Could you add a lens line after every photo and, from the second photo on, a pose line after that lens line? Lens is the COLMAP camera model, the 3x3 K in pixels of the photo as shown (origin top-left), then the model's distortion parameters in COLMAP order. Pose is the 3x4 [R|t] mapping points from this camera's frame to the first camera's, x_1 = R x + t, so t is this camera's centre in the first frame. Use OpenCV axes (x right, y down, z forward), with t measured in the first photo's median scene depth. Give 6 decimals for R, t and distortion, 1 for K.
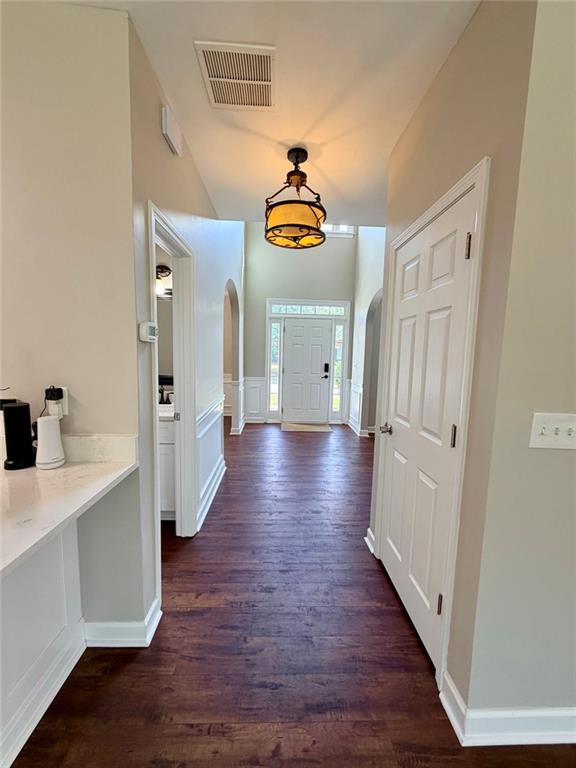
lens RADIAL K [[305.9, 0, 288.4], [0, 305.9, 382.1], [0, 0, 1]] dist [0.000104, 0.000190]
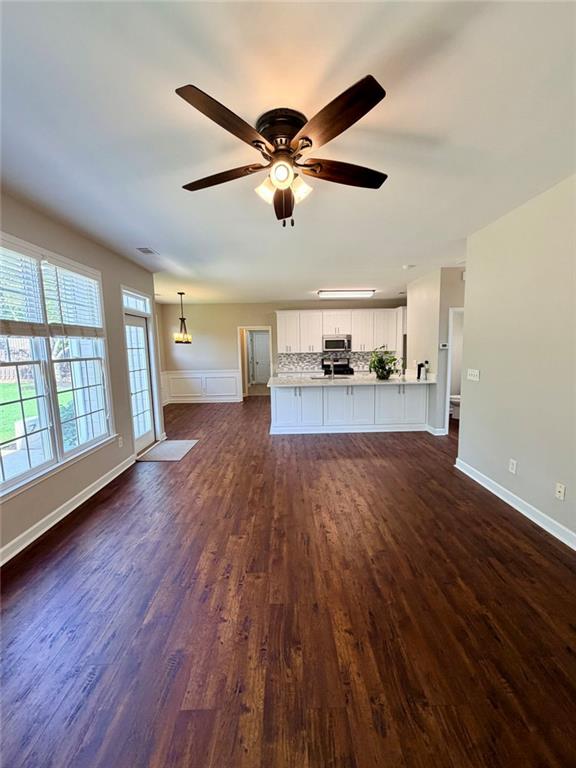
lens RADIAL K [[305.9, 0, 288.4], [0, 305.9, 382.1], [0, 0, 1]] dist [0.000104, 0.000190]
pose [[-0.020678, 0.091159, -0.995622, 1.767403], [-0.080570, 0.992444, 0.092541, 0.037623], [0.996534, 0.082131, -0.013177, -0.398151]]
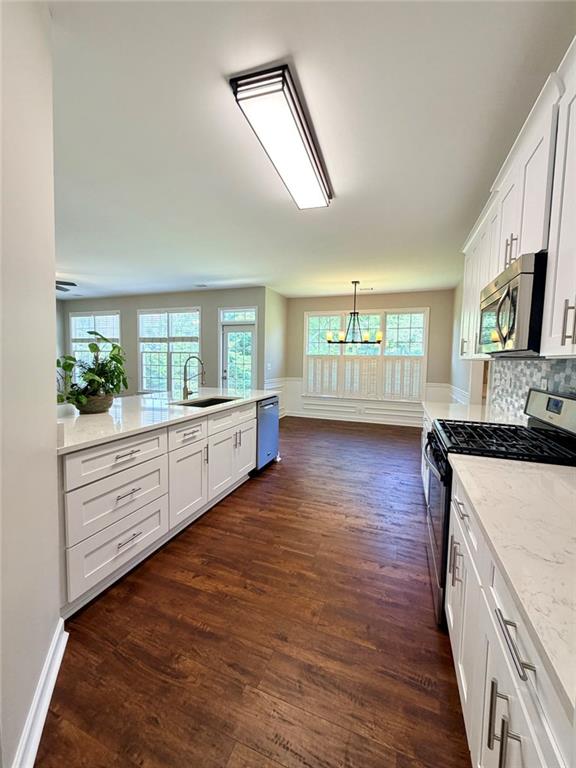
lens RADIAL K [[305.9, 0, 288.4], [0, 305.9, 382.1], [0, 0, 1]] dist [0.000104, 0.000190]
pose [[-0.923627, -0.070198, 0.376811, -1.357402], [-0.003749, 0.984694, 0.174252, -0.084908], [-0.383275, 0.159531, -0.909753, 0.858531]]
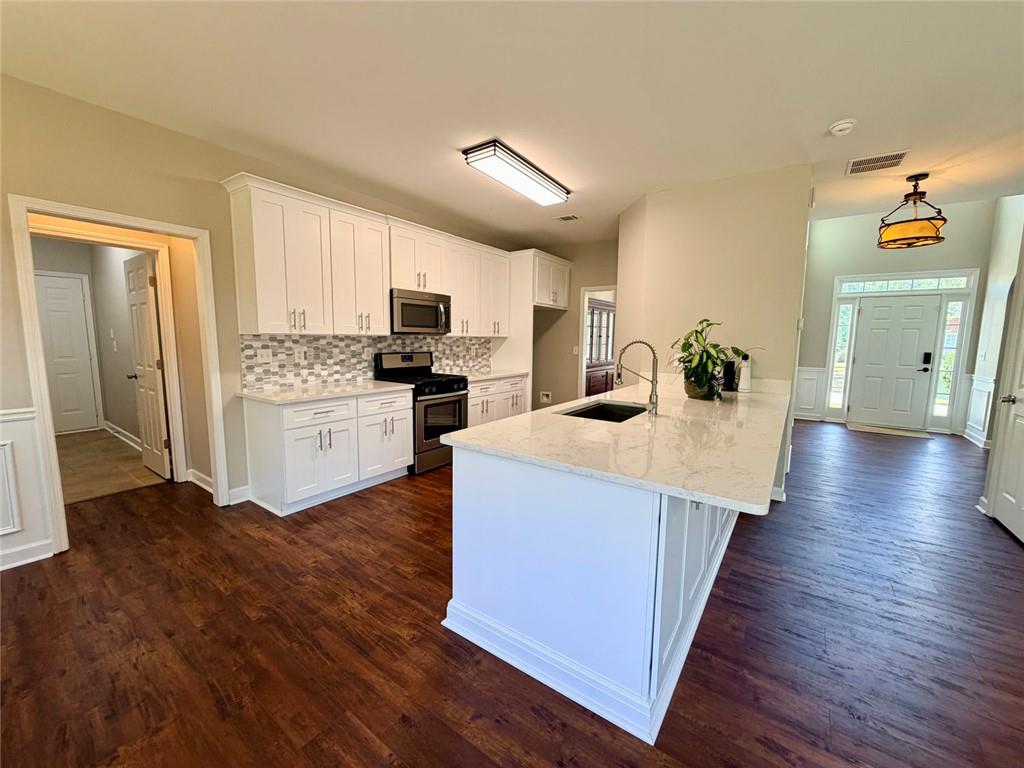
lens RADIAL K [[407.9, 0, 509.8], [0, 407.9, 383.9], [0, 0, 1]] dist [0.000104, 0.000190]
pose [[0.791466, 0.054013, -0.608822, -0.187003], [-0.053220, 0.998395, 0.019389, 0.128917], [0.608892, 0.017055, 0.793070, -1.085920]]
